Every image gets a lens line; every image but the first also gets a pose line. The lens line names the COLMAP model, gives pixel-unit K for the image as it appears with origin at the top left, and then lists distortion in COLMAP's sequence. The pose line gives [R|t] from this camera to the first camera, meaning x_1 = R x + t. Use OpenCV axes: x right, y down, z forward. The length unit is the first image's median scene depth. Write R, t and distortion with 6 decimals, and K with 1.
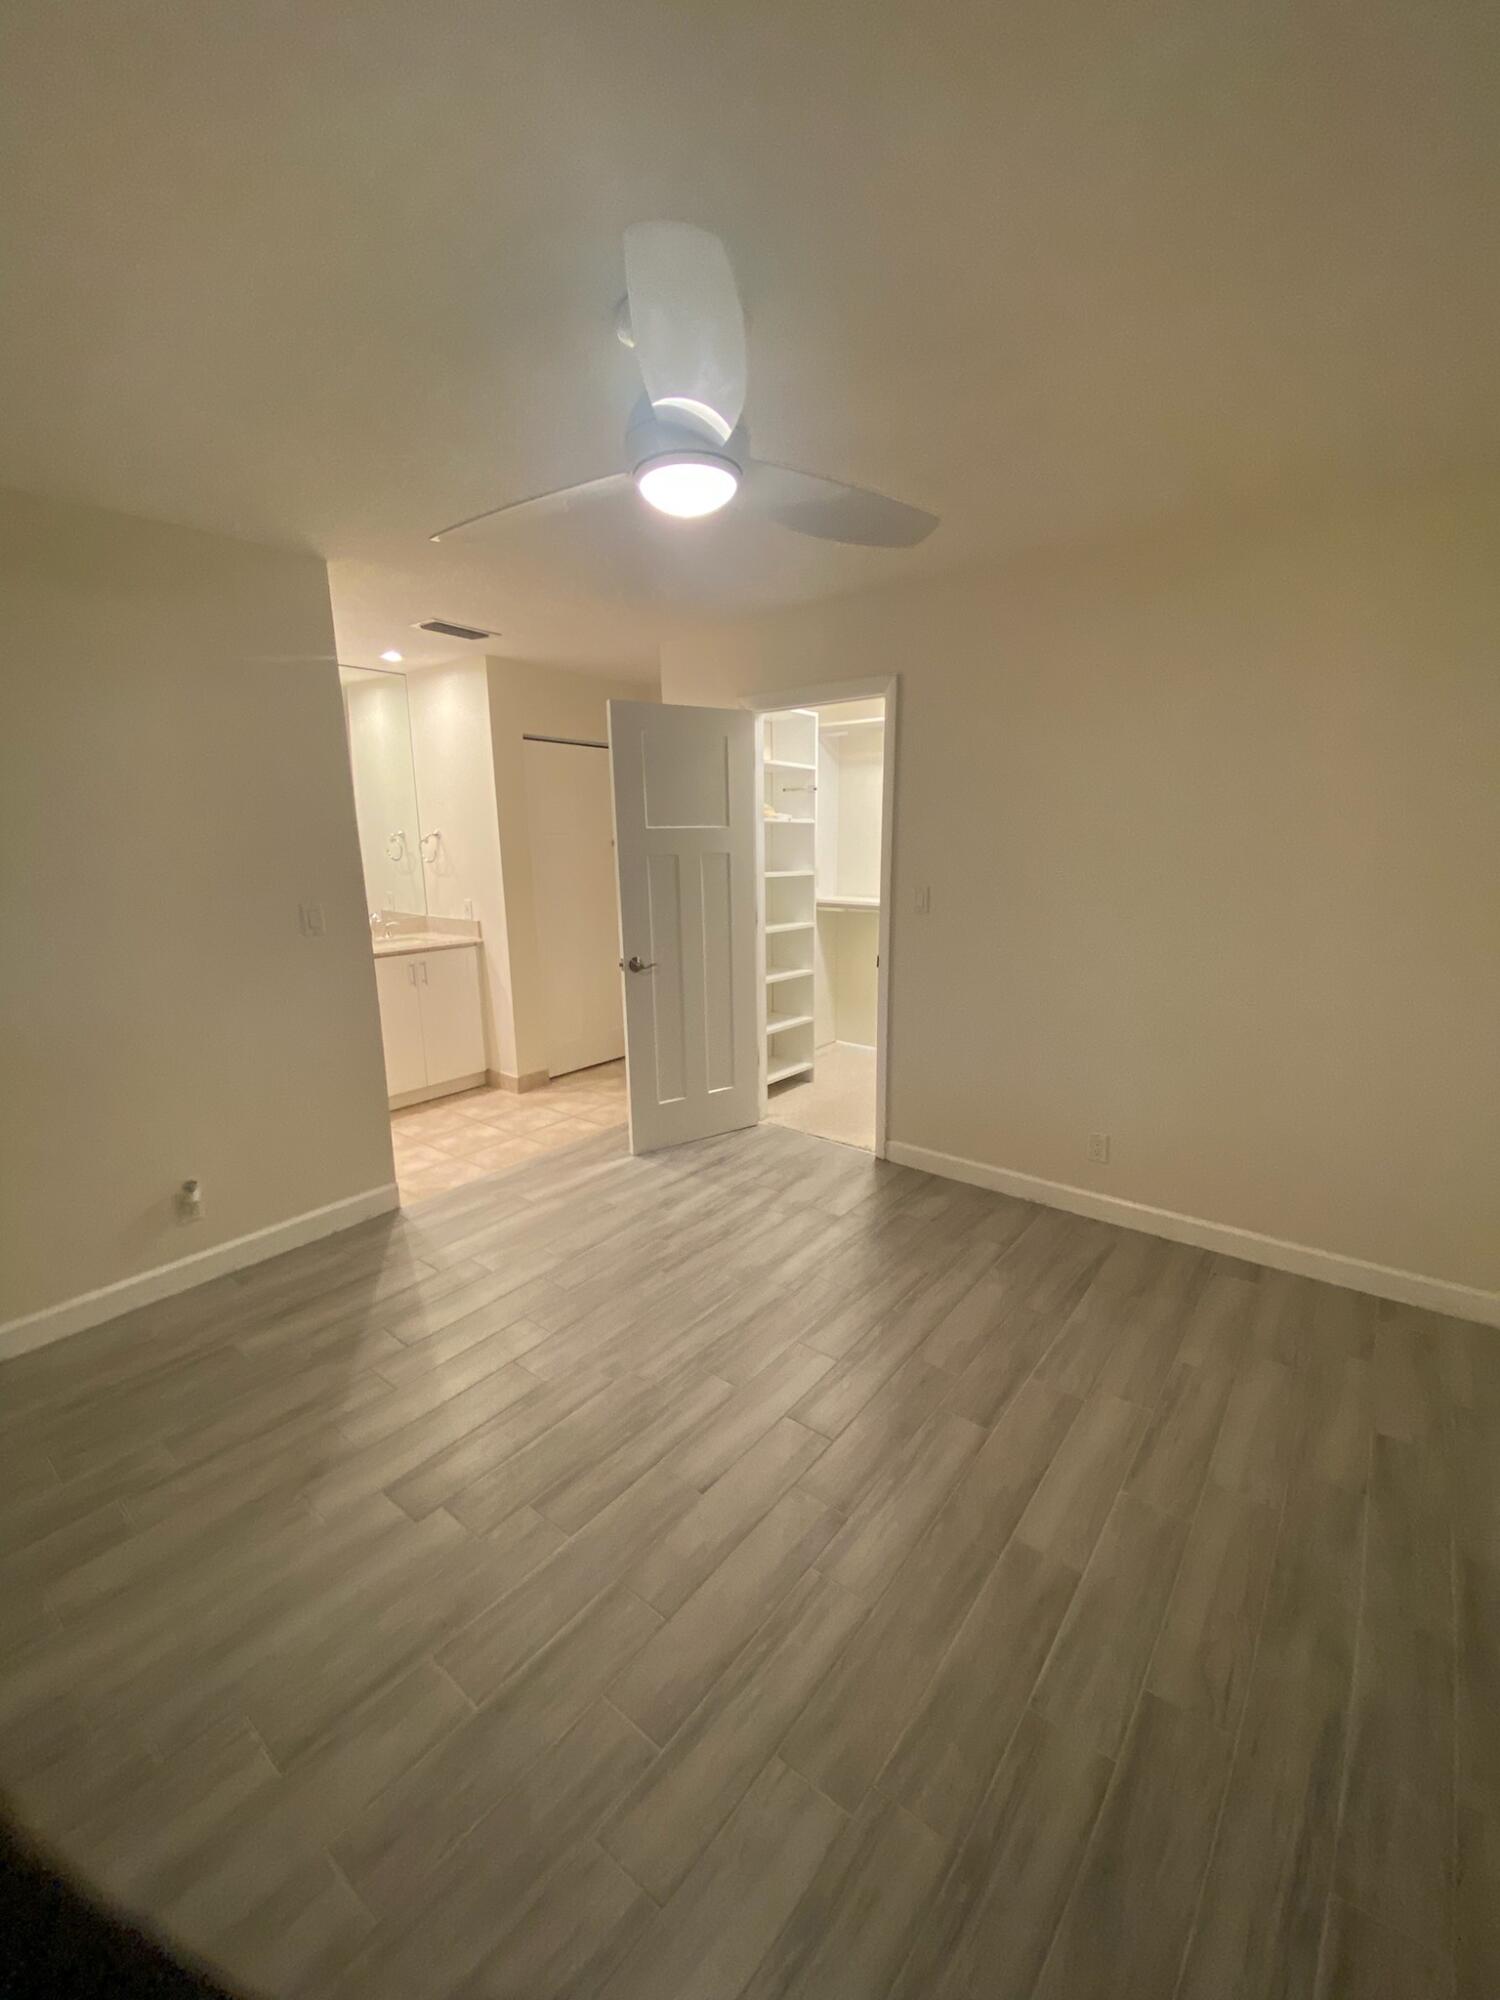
lens RADIAL K [[811.3, 0, 750.0], [0, 811.3, 1000.0], [0, 0, 1]] dist [-0.002032, -0.010937]
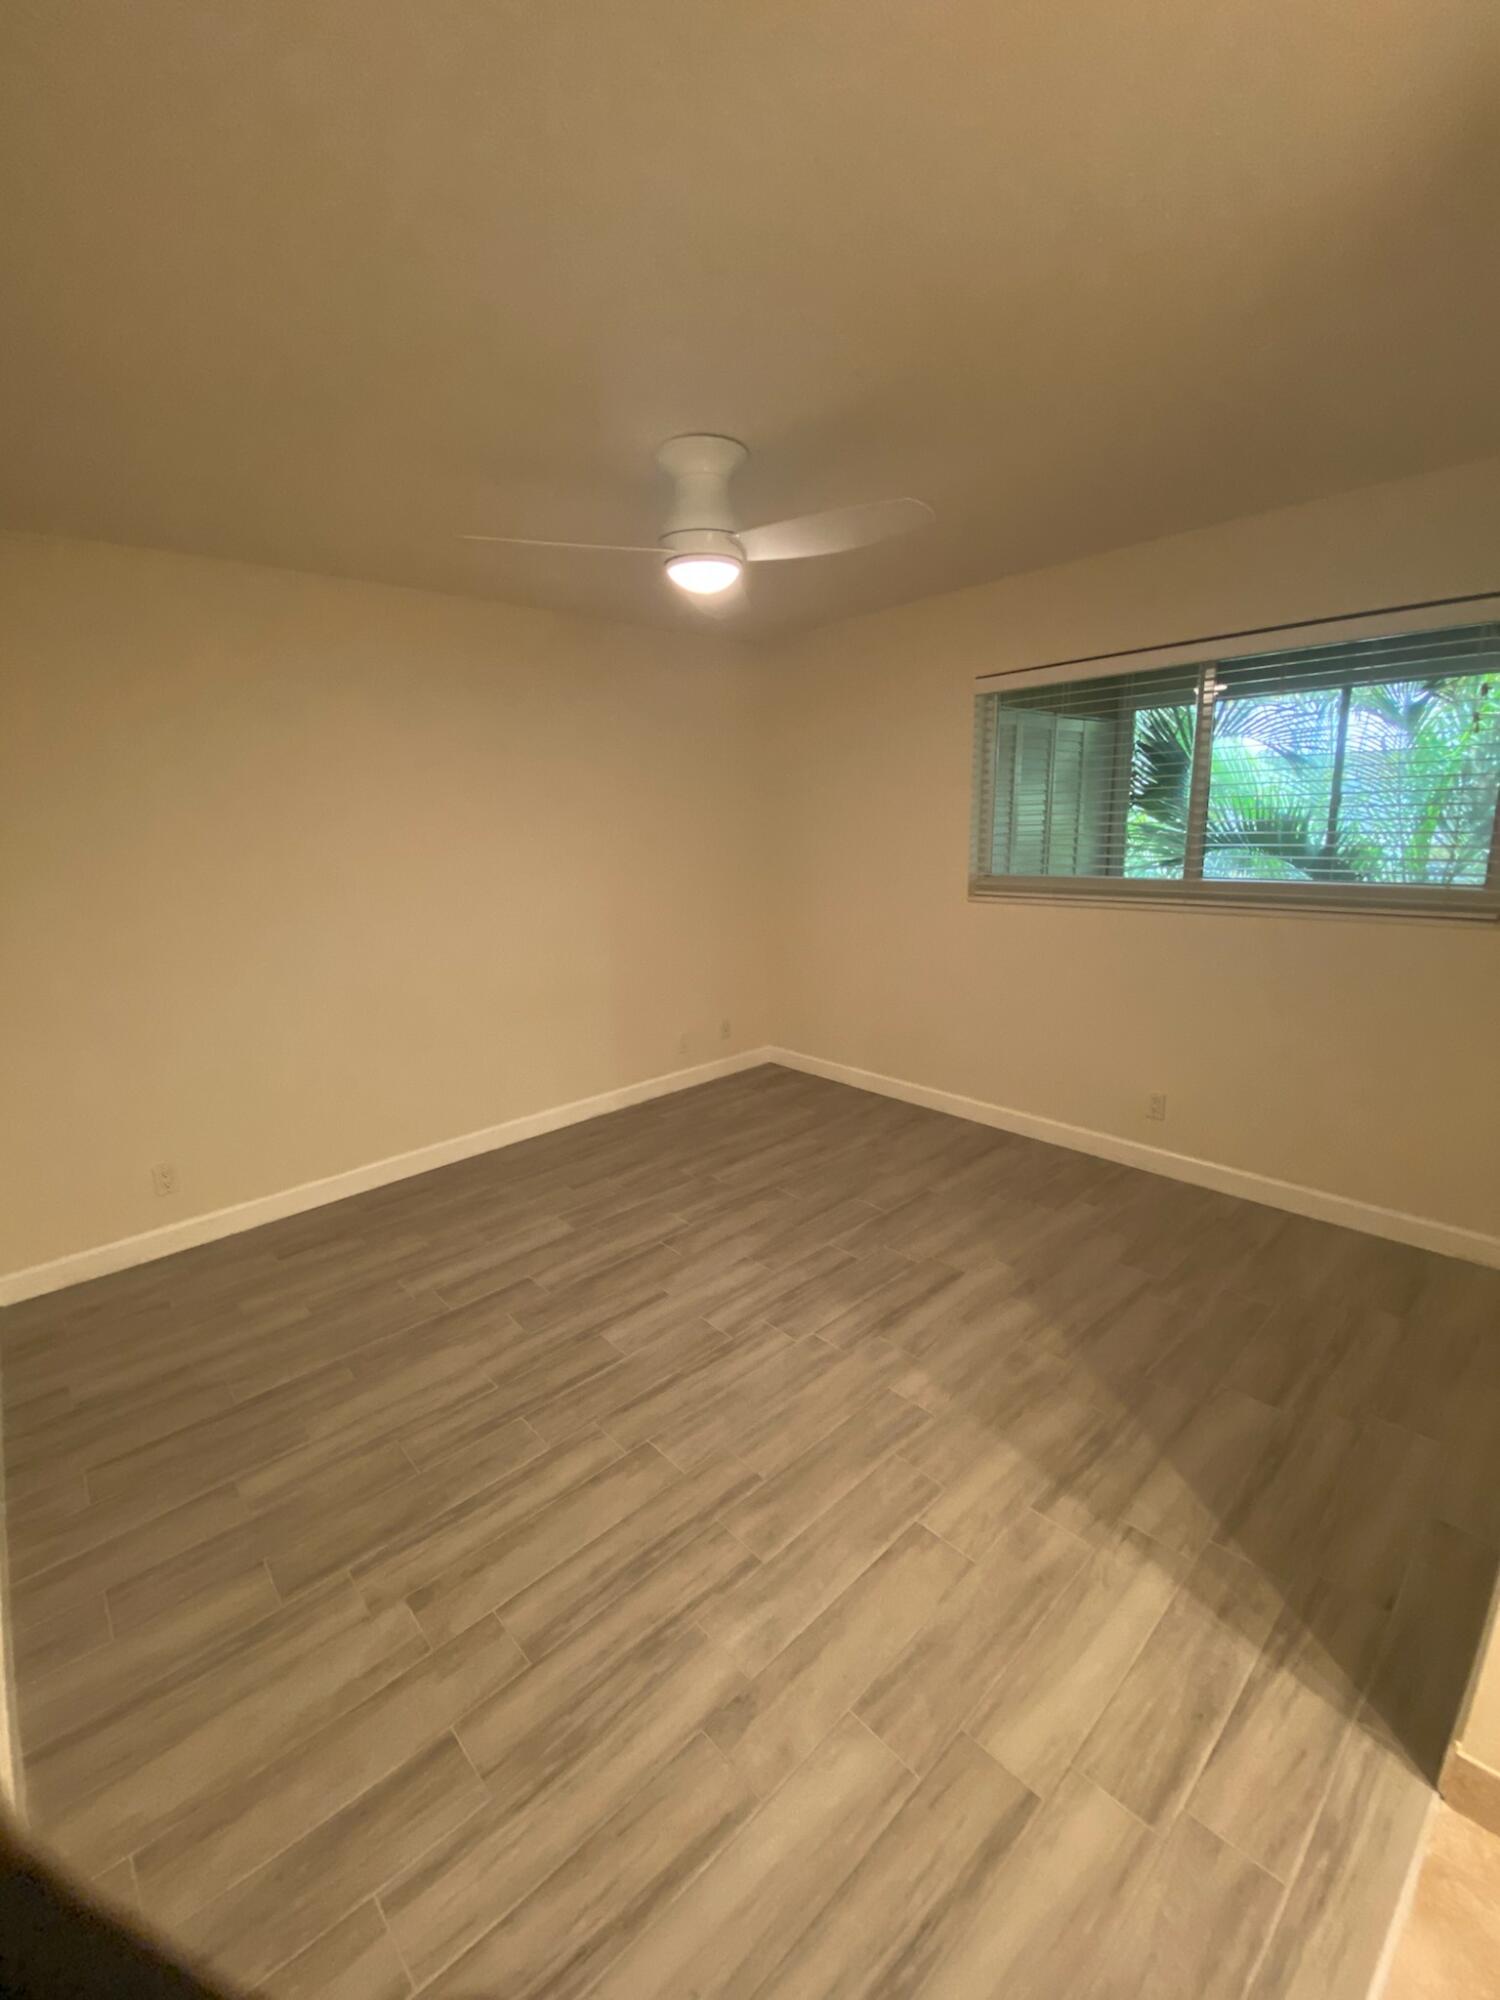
lens RADIAL K [[811.3, 0, 750.0], [0, 811.3, 1000.0], [0, 0, 1]] dist [-0.002032, -0.010937]
pose [[-0.986092, 0.010182, 0.165889, -0.250127], [0.078117, 0.909396, 0.408530, -0.347049], [-0.146699, 0.415806, -0.897544, 1.679809]]
